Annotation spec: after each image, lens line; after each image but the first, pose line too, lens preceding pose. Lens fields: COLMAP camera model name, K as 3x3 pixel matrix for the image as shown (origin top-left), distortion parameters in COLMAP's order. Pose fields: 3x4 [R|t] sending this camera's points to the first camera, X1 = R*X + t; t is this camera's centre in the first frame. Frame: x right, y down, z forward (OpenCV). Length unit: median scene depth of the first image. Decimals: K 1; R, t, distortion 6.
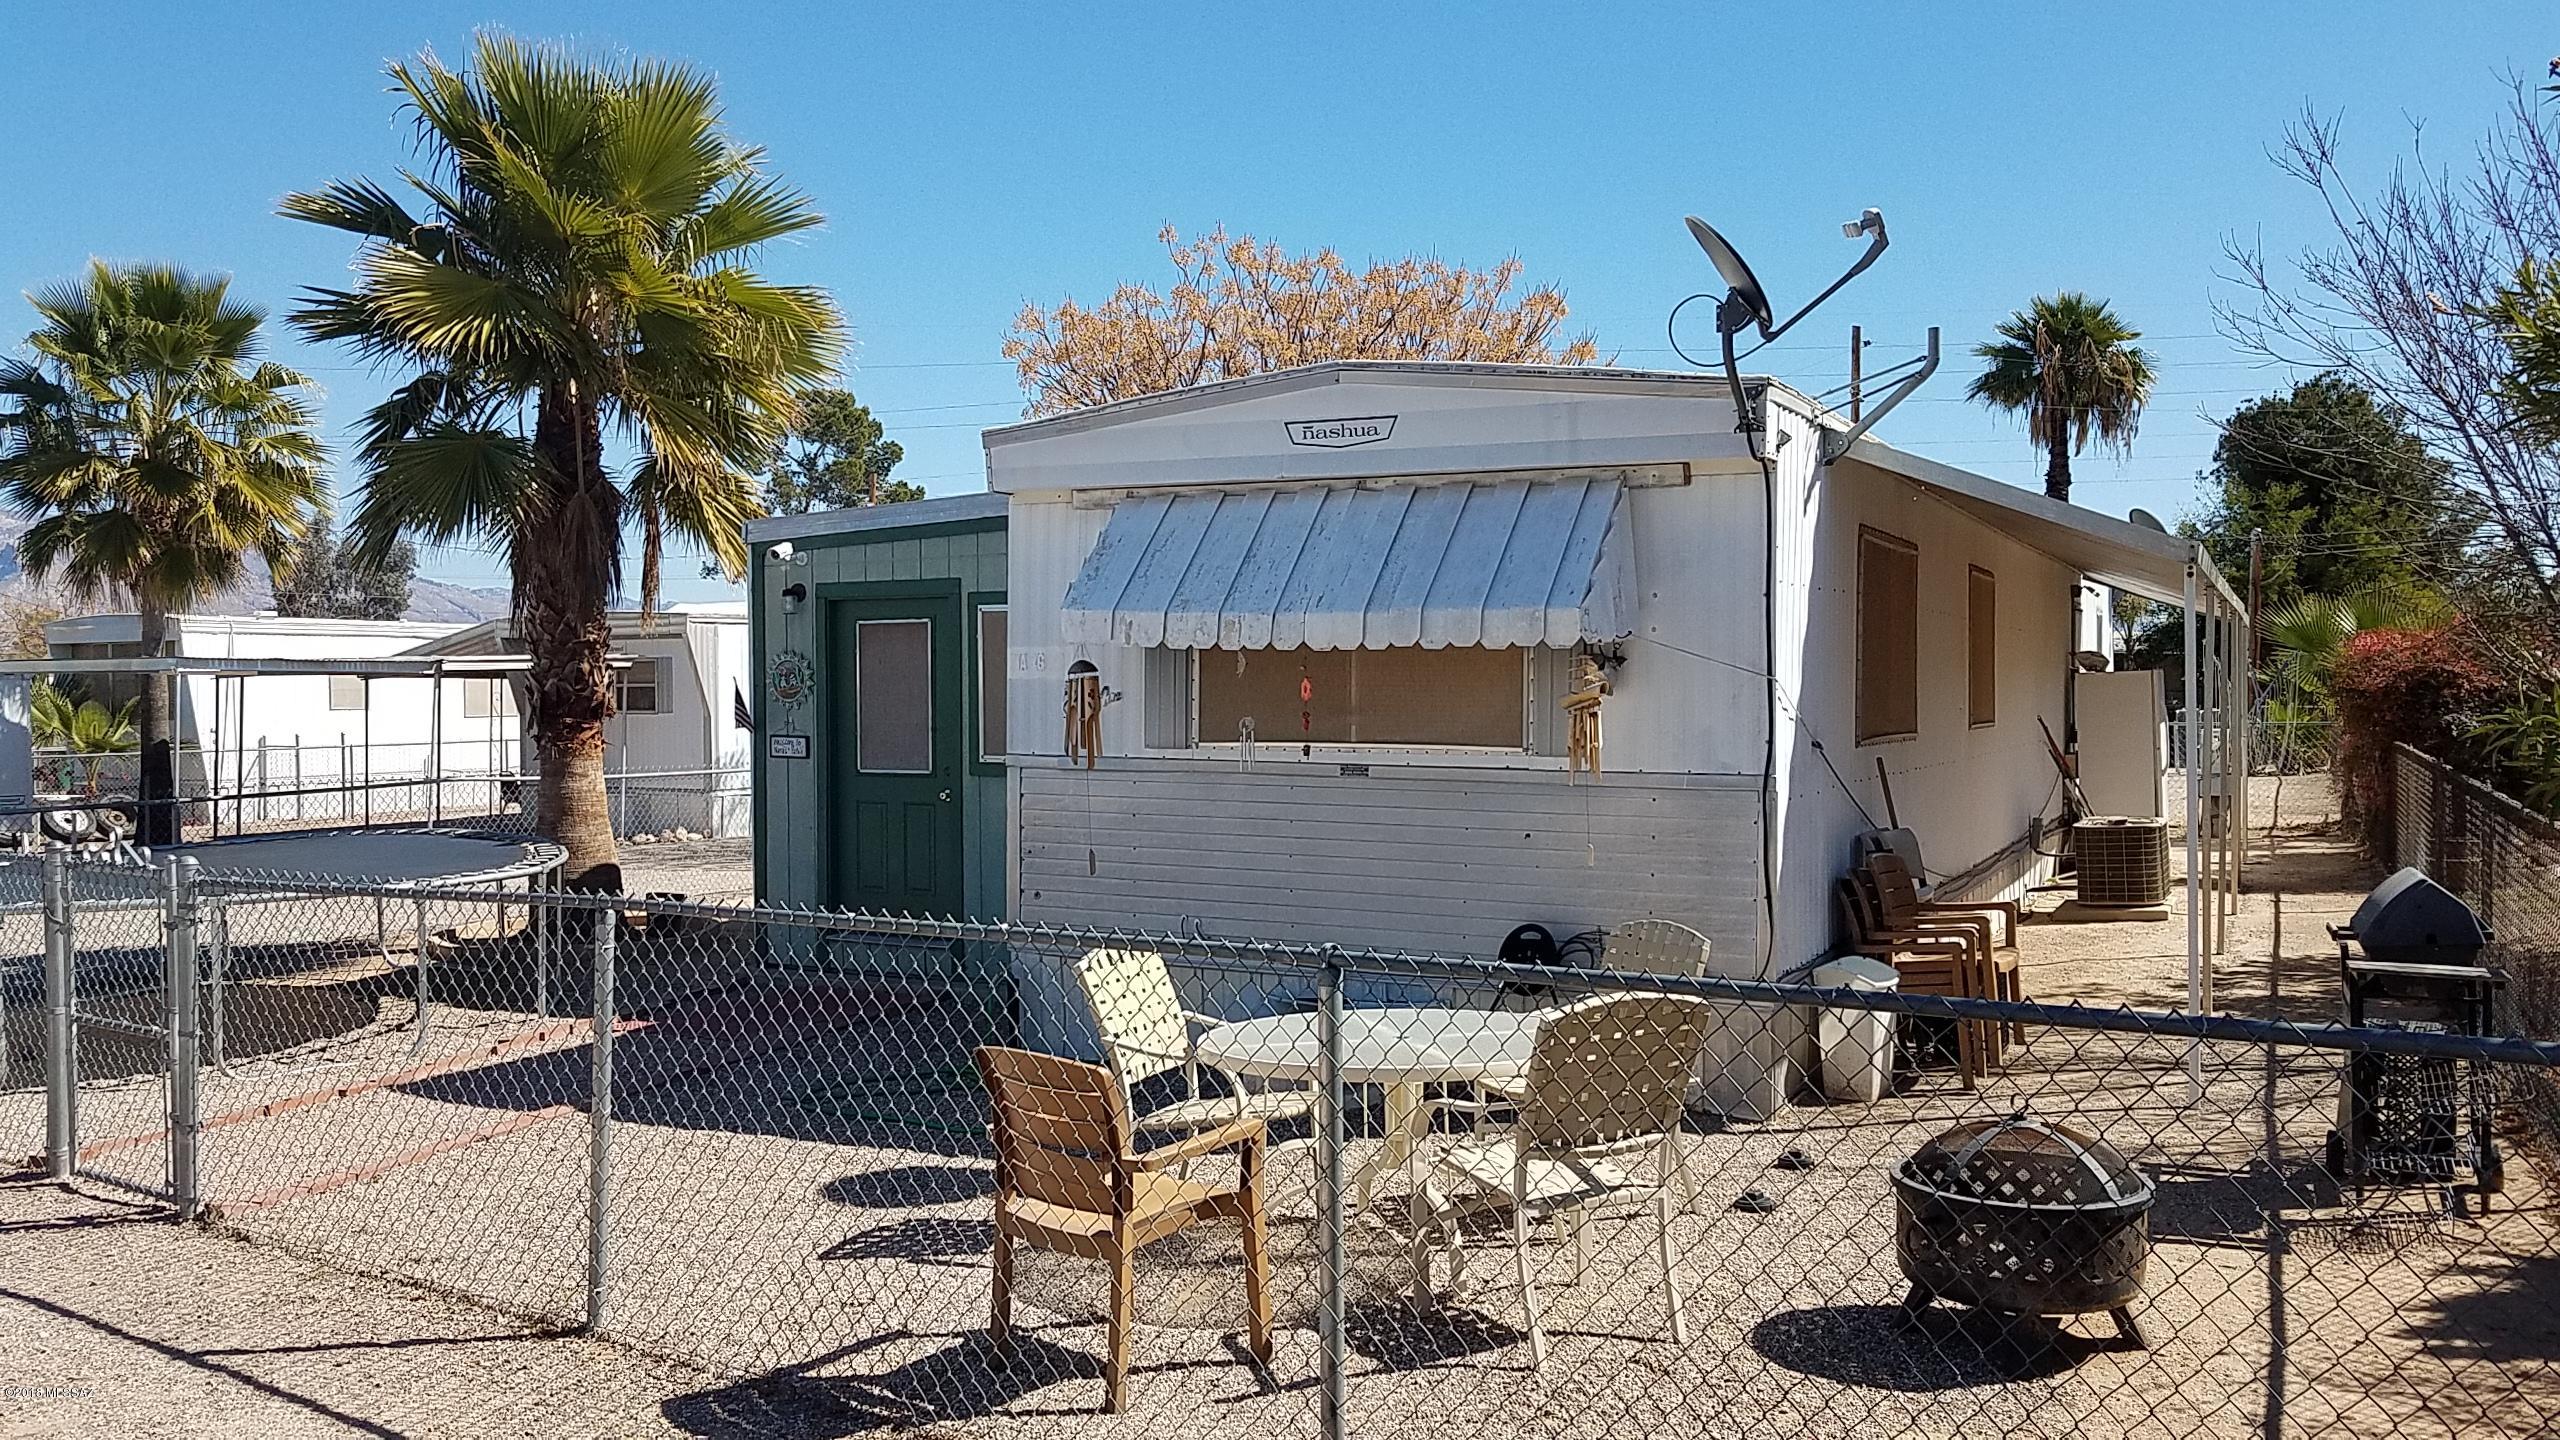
lens RADIAL K [[2008.2, 0, 1280.0], [0, 2008.2, 720.0], [0, 0, 1]] dist [0.001390, -0.006849]
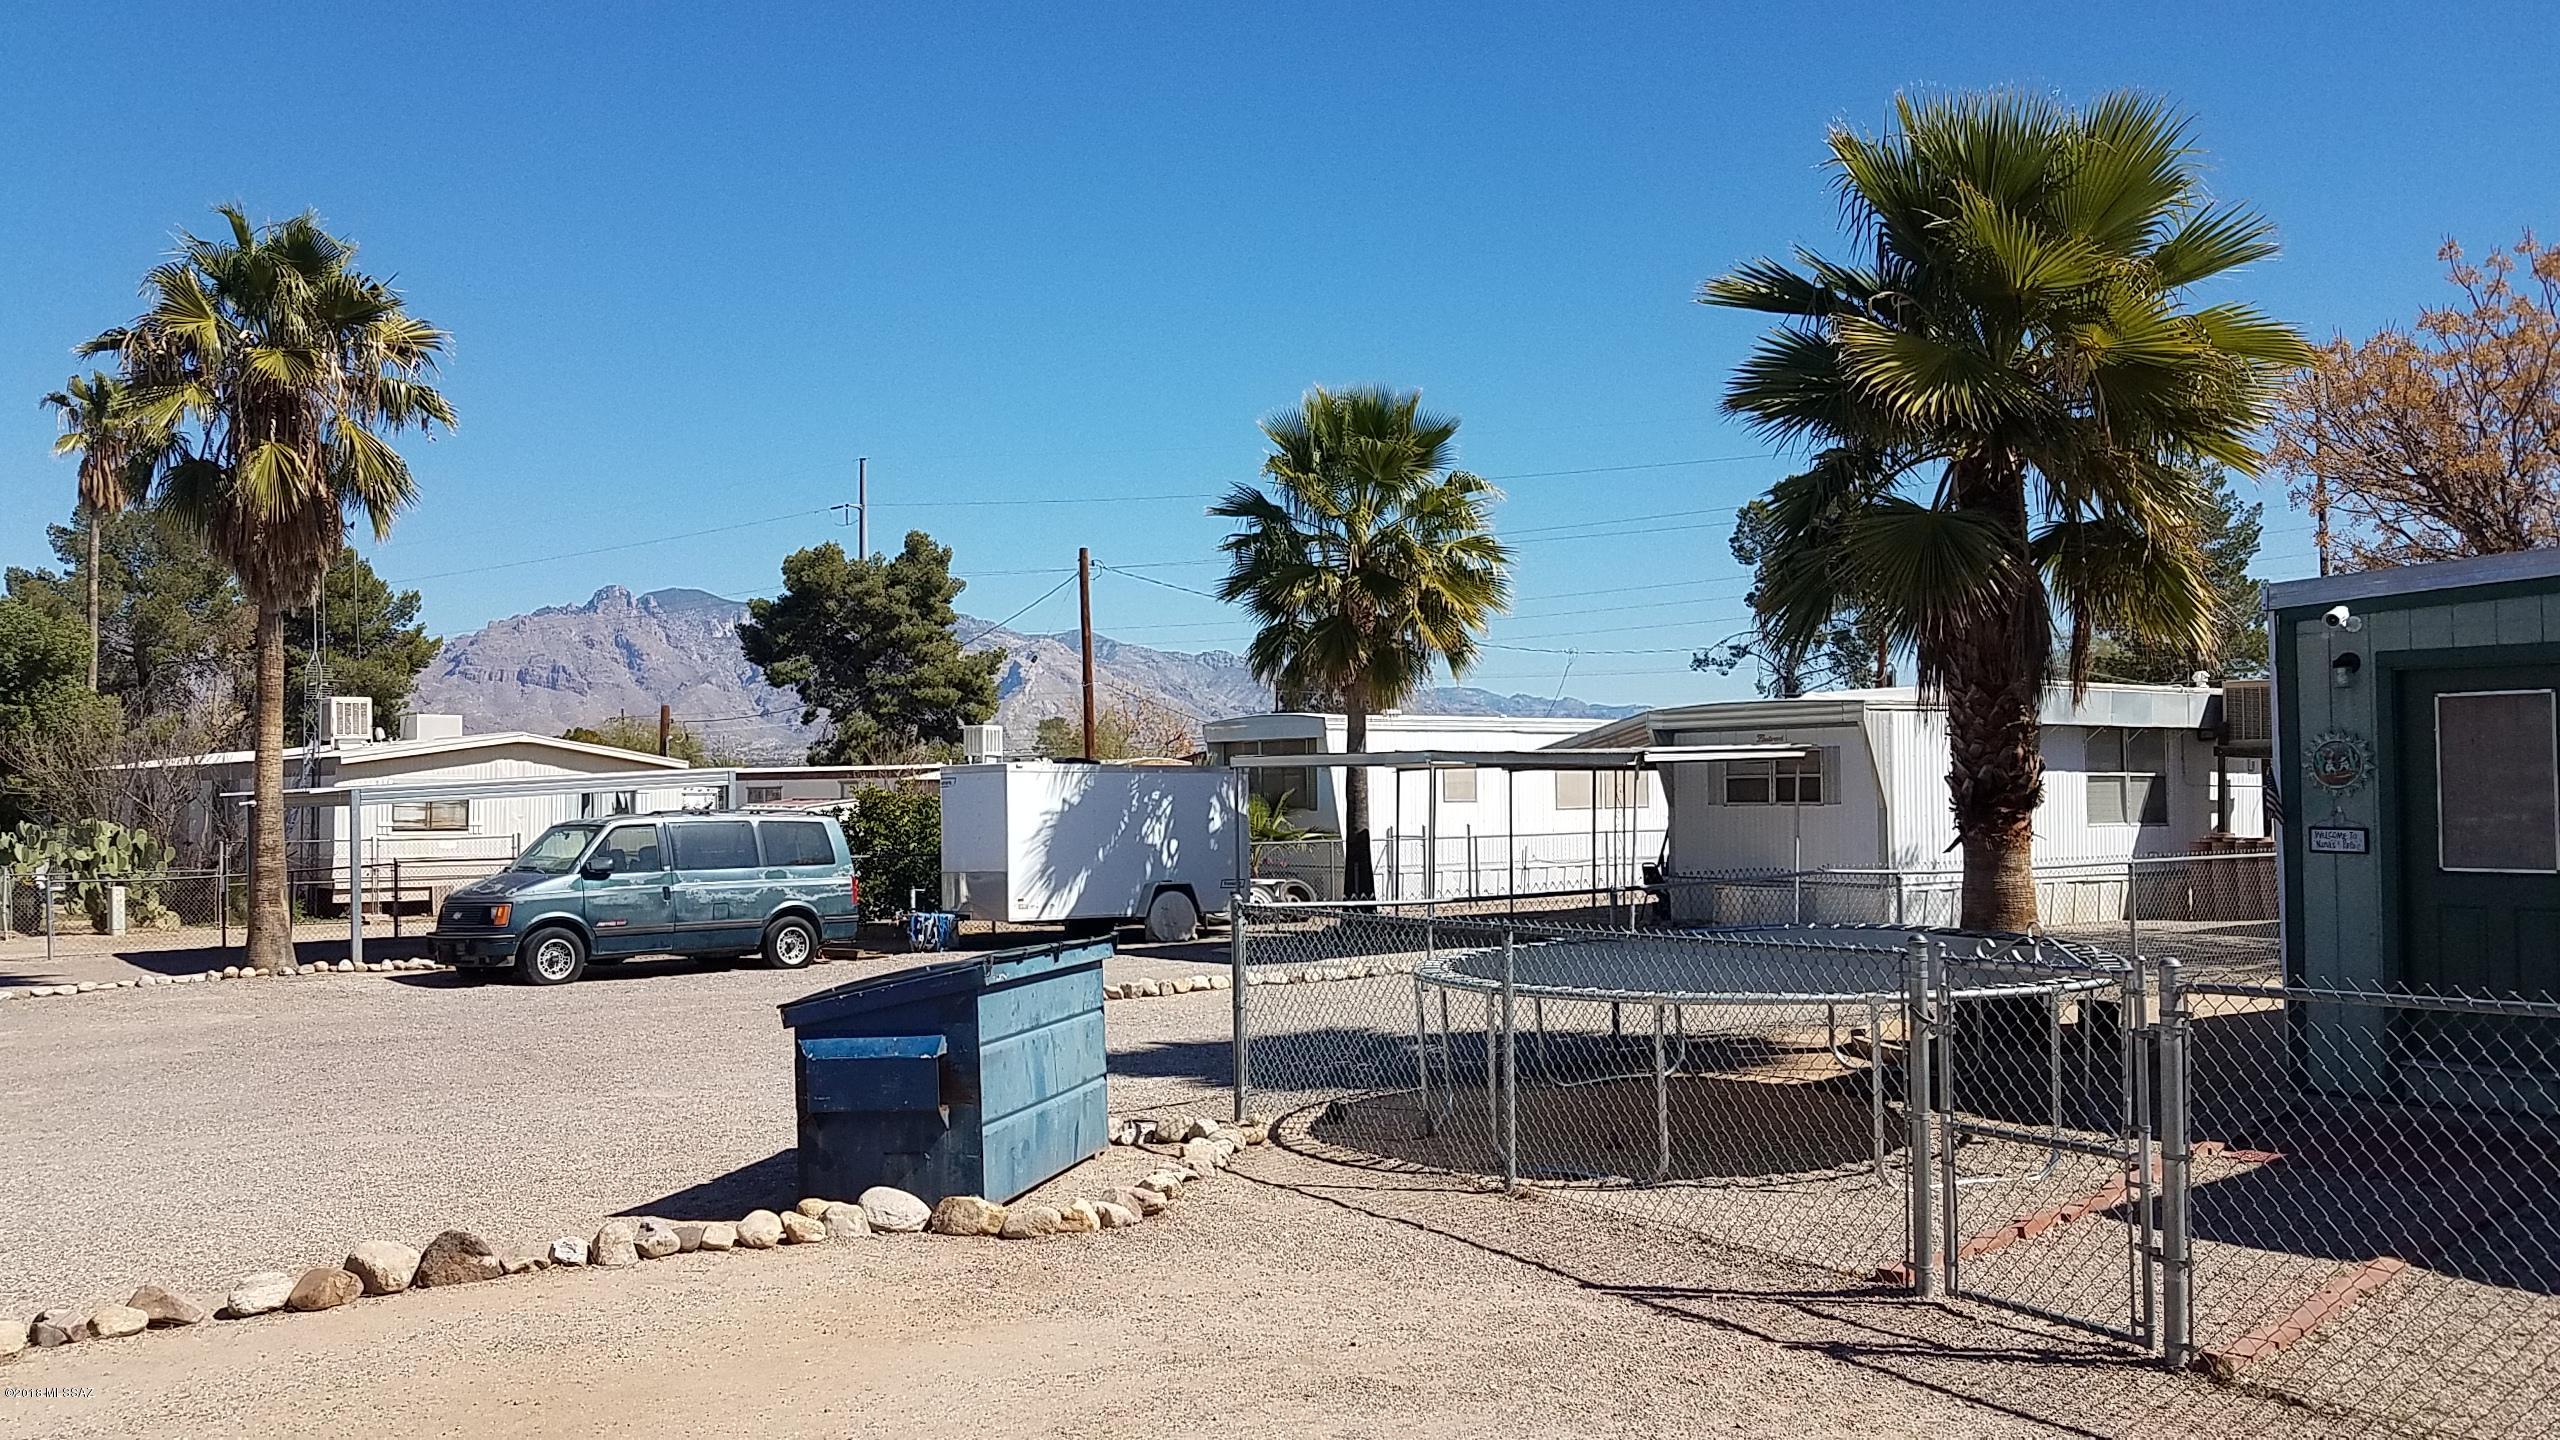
lens RADIAL K [[2002.9, 0, 1211.2], [0, 2002.9, 730.6], [0, 0, 1]] dist [-0.003856, -0.004545]
pose [[0.902129, -0.015586, -0.431185, -0.280230], [-0.002425, 0.999148, -0.041188, 0.002621], [0.431460, 0.038202, 0.901323, 0.005356]]
